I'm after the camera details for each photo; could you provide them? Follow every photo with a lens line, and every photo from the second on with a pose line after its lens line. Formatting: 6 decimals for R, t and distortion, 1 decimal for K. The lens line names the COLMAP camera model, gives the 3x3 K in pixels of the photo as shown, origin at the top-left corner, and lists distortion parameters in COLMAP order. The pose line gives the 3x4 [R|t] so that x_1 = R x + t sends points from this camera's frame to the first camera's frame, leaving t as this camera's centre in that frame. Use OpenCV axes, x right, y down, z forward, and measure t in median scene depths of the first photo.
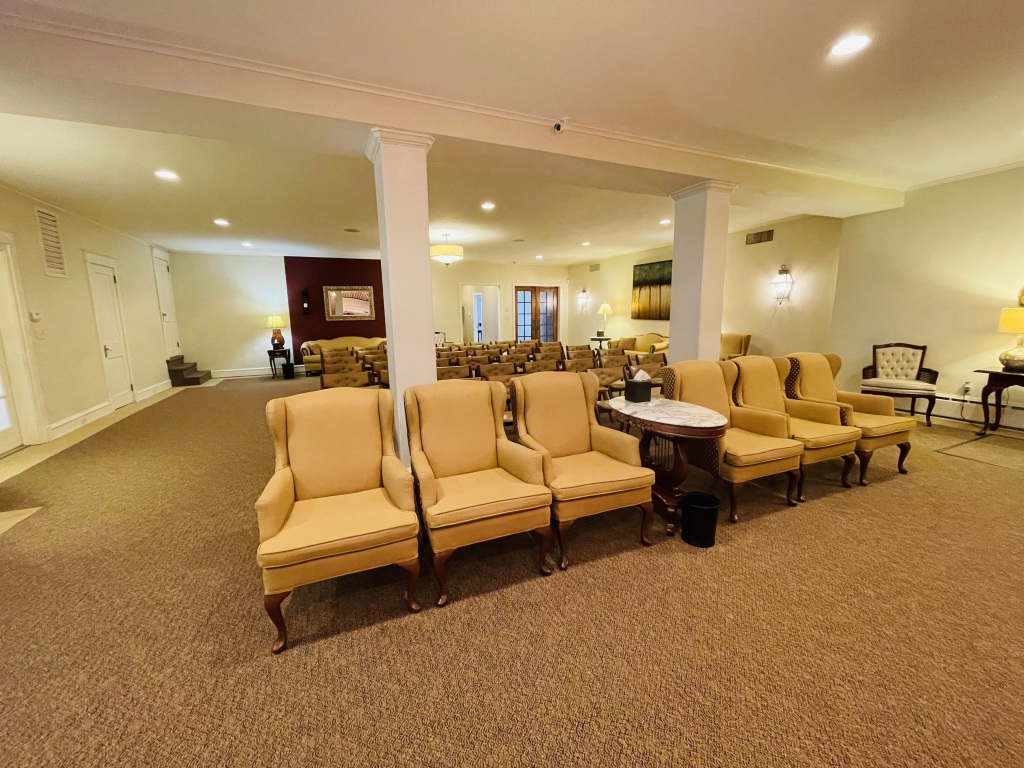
lens RADIAL K [[409.5, 0, 512.0], [0, 409.5, 384.0], [0, 0, 1]] dist [0.000097, 0.000144]
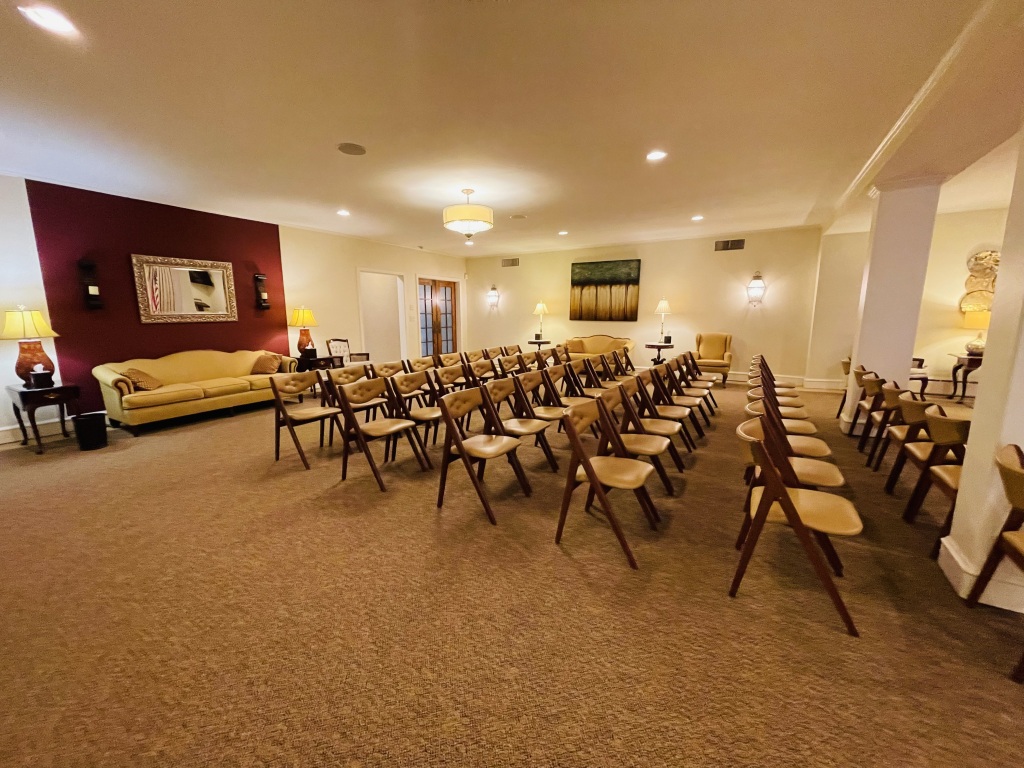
lens RADIAL K [[409.5, 0, 512.0], [0, 409.5, 384.0], [0, 0, 1]] dist [0.000097, 0.000144]
pose [[0.817996, -0.087102, 0.568591, -0.378710], [0.089790, 0.995687, 0.023353, -0.048645], [-0.568173, 0.031951, 0.822289, 0.320901]]
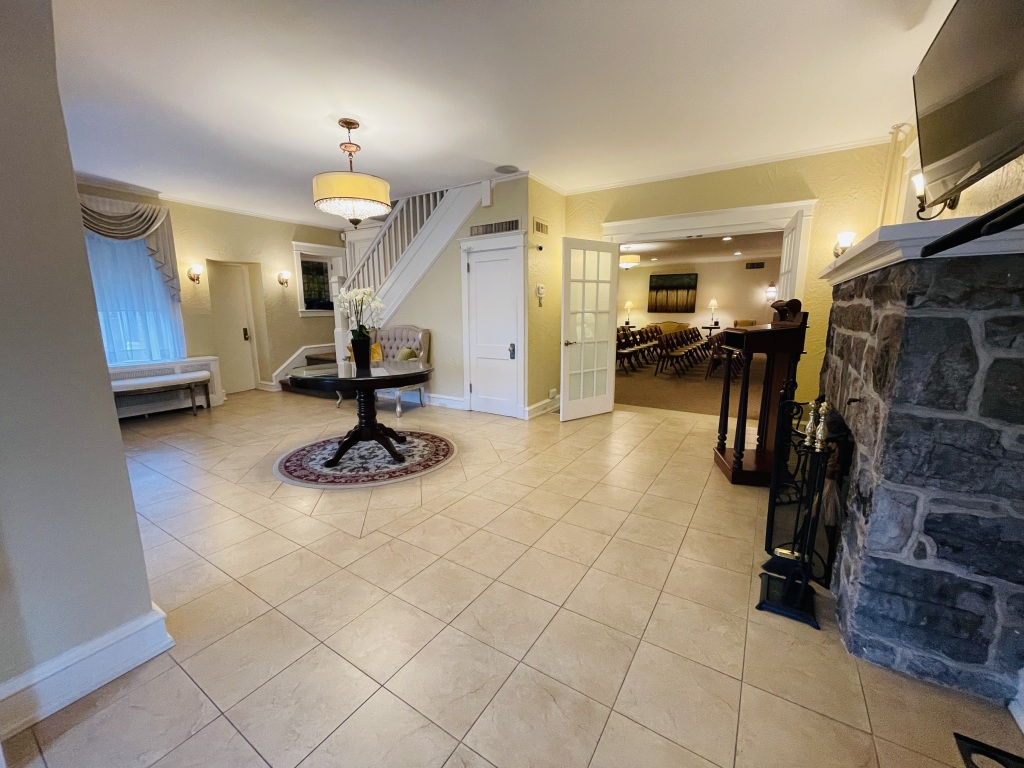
lens RADIAL K [[409.5, 0, 512.0], [0, 409.5, 384.0], [0, 0, 1]] dist [0.000097, 0.000144]
pose [[0.831636, -0.095241, 0.547093, -0.955537], [0.092678, 0.995170, 0.032366, 0.001844], [-0.547533, 0.023787, 0.836446, 0.065257]]
